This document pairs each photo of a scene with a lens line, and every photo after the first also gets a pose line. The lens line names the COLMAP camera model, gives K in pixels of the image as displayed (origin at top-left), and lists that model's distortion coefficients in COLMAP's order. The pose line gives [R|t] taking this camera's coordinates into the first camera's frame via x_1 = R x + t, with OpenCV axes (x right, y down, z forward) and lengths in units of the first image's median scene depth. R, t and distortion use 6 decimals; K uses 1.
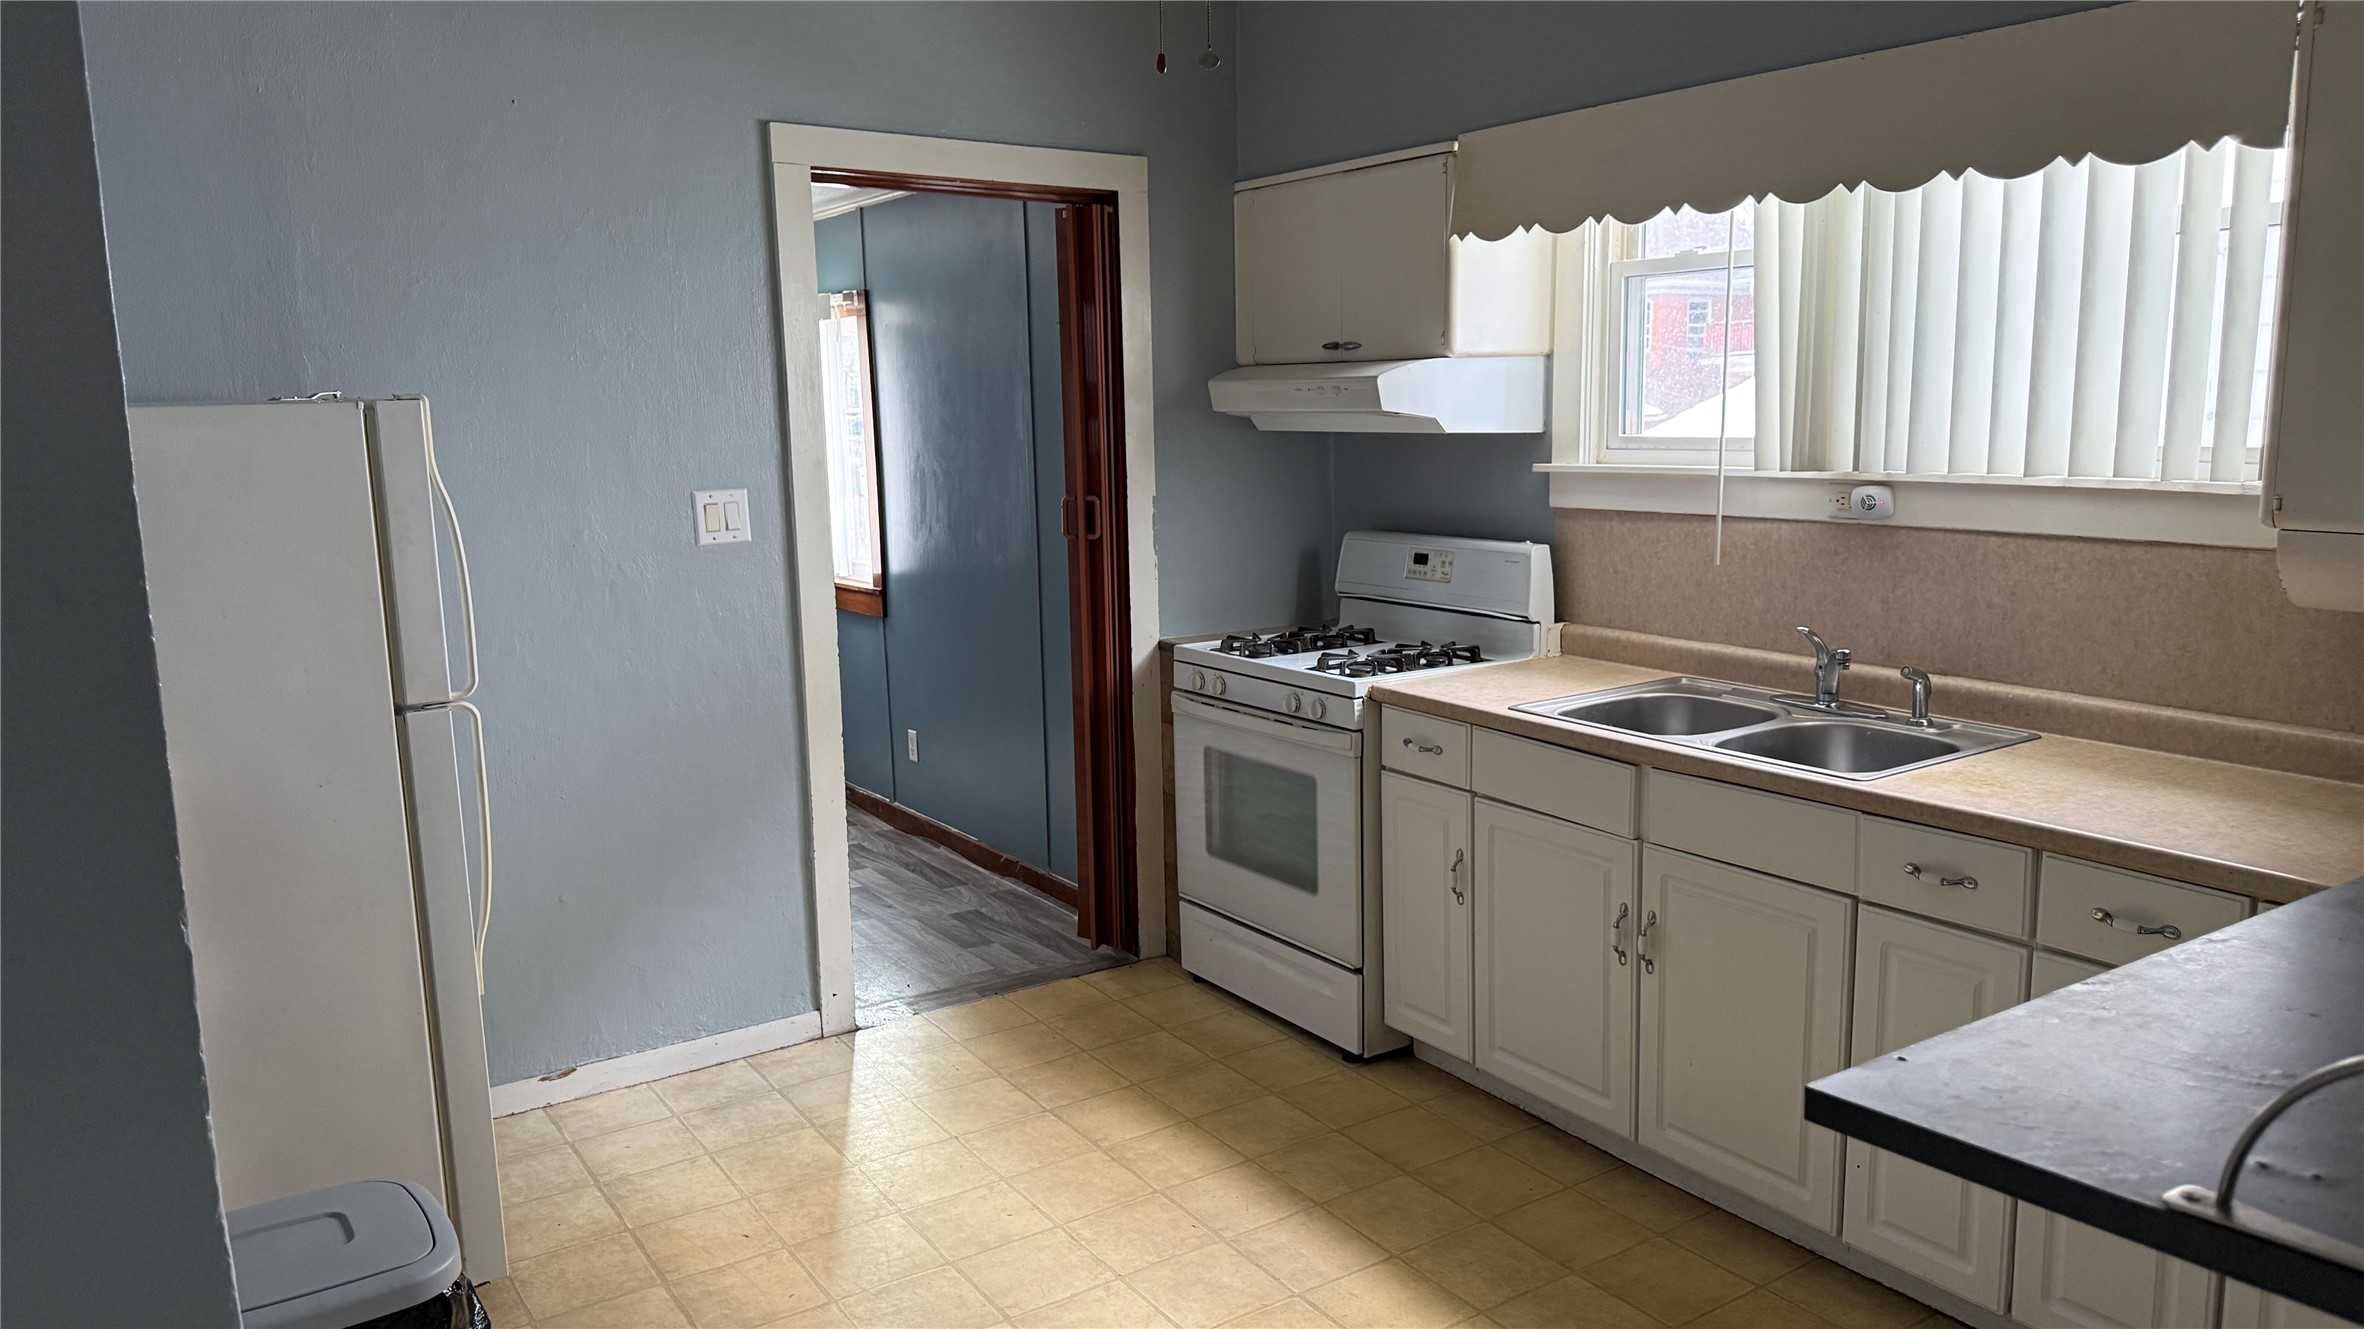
lens RADIAL K [[1668.4, 0, 1199.2], [0, 1668.4, 669.7], [0, 0, 1]] dist [0.088300, -0.129270]
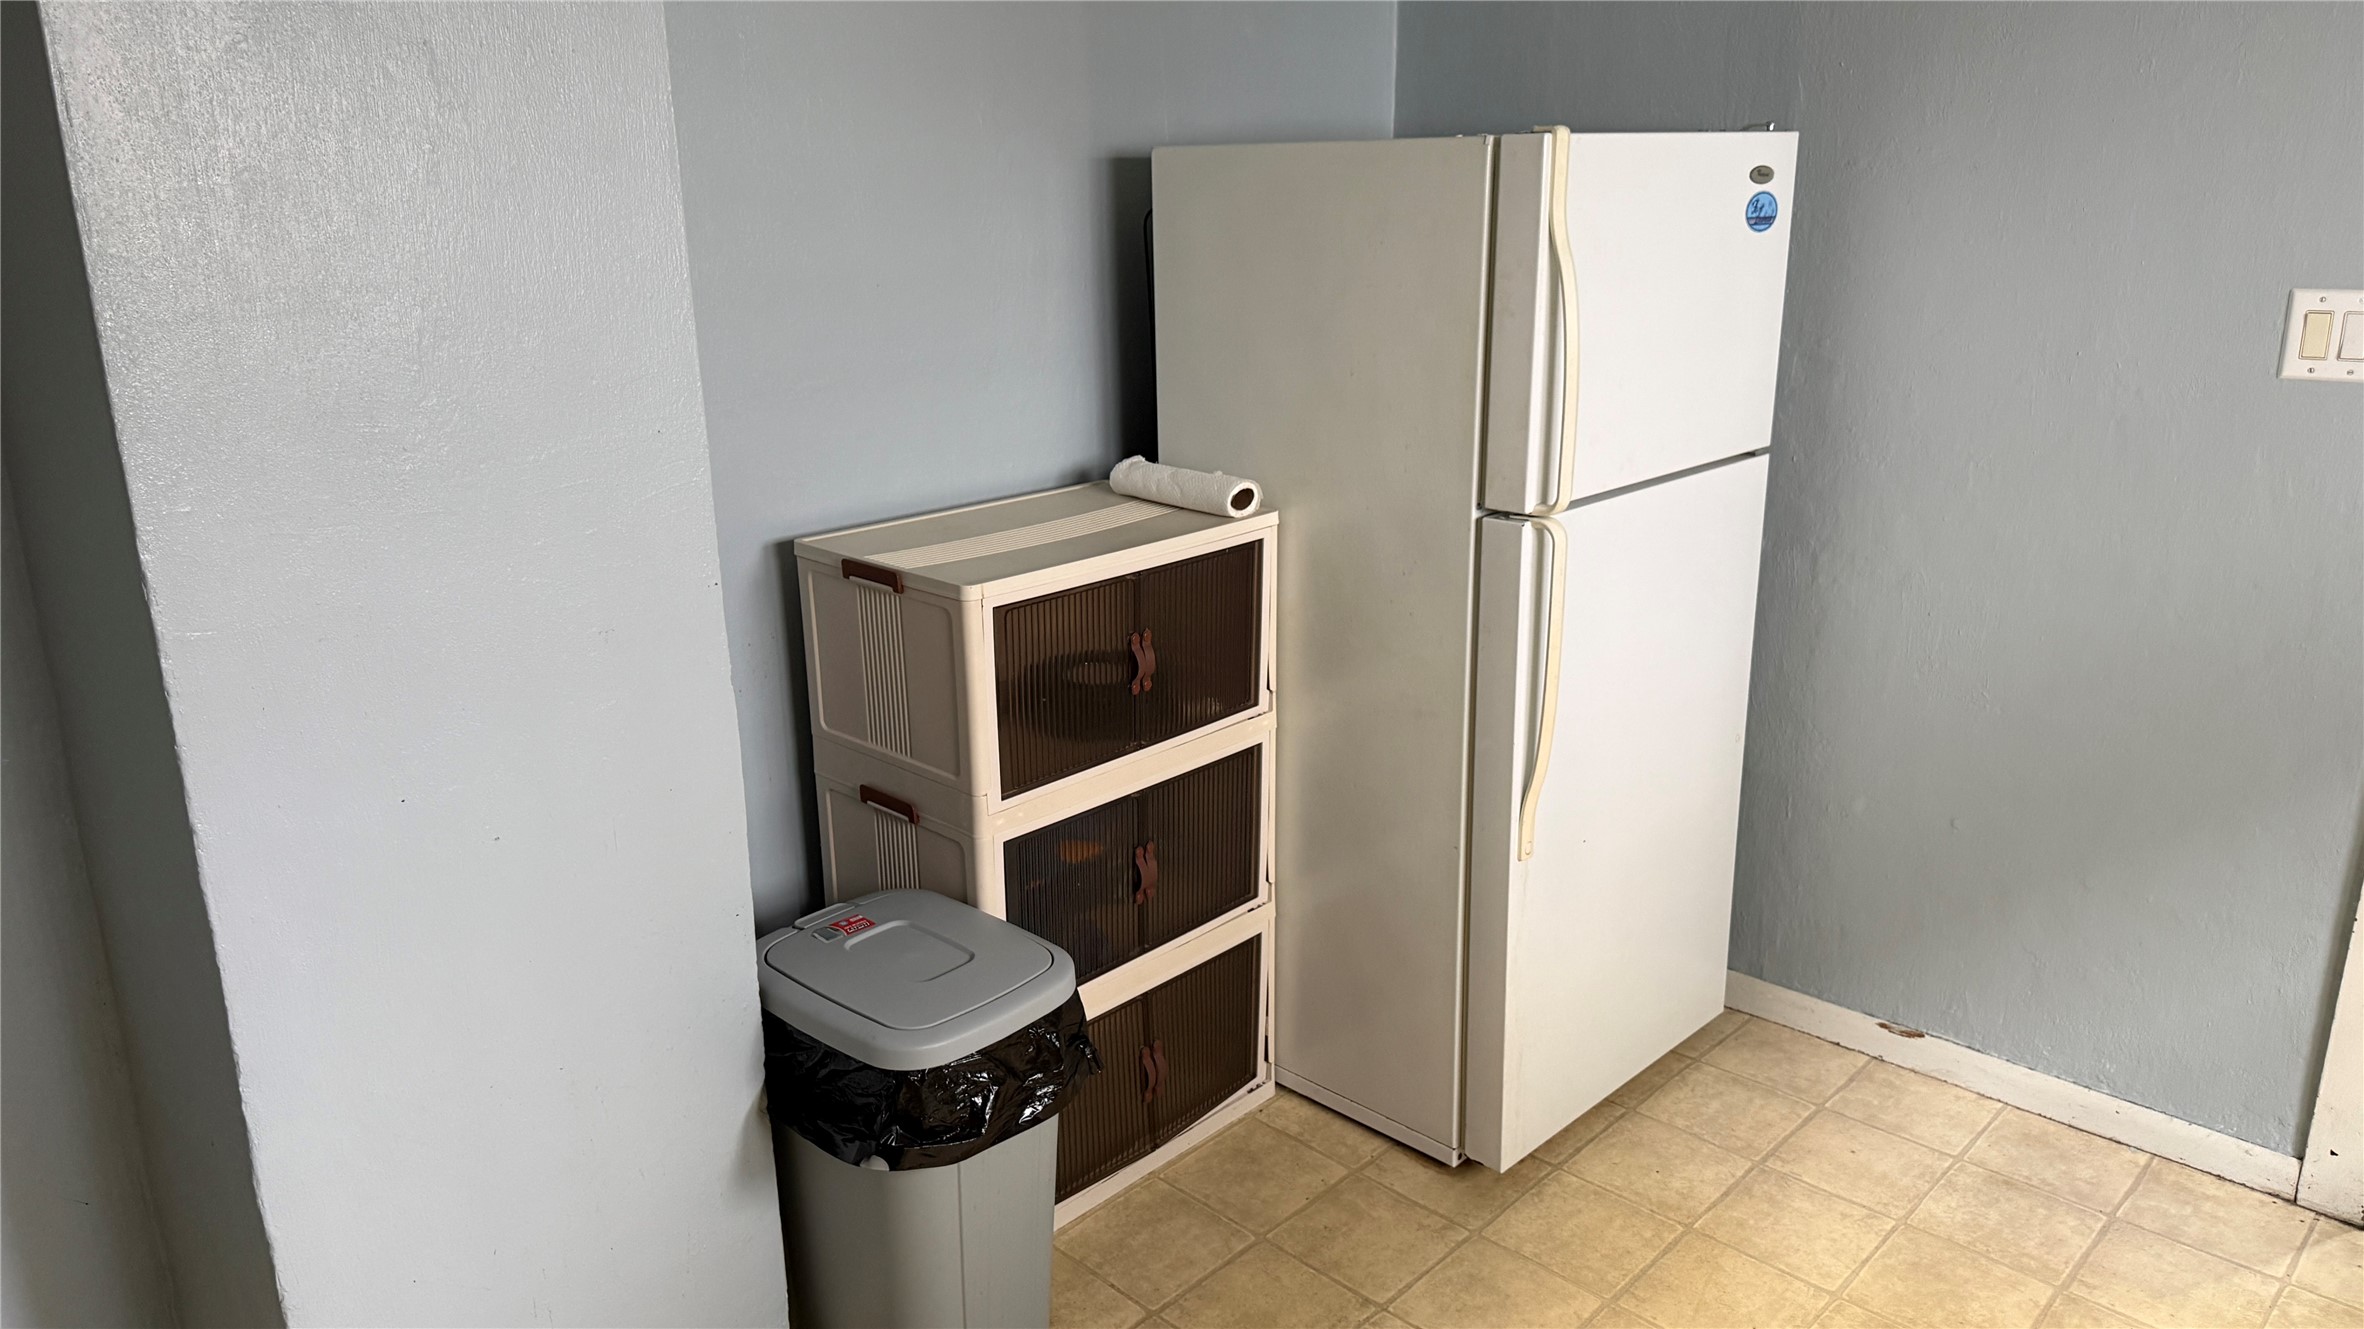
lens RADIAL K [[1668.4, 0, 1199.2], [0, 1668.4, 669.7], [0, 0, 1]] dist [0.088300, -0.129270]
pose [[0.217389, 0.297647, -0.929596, 0.224724], [-0.159308, 0.950421, 0.267060, -0.074644], [0.962997, 0.090036, 0.254028, 0.470745]]
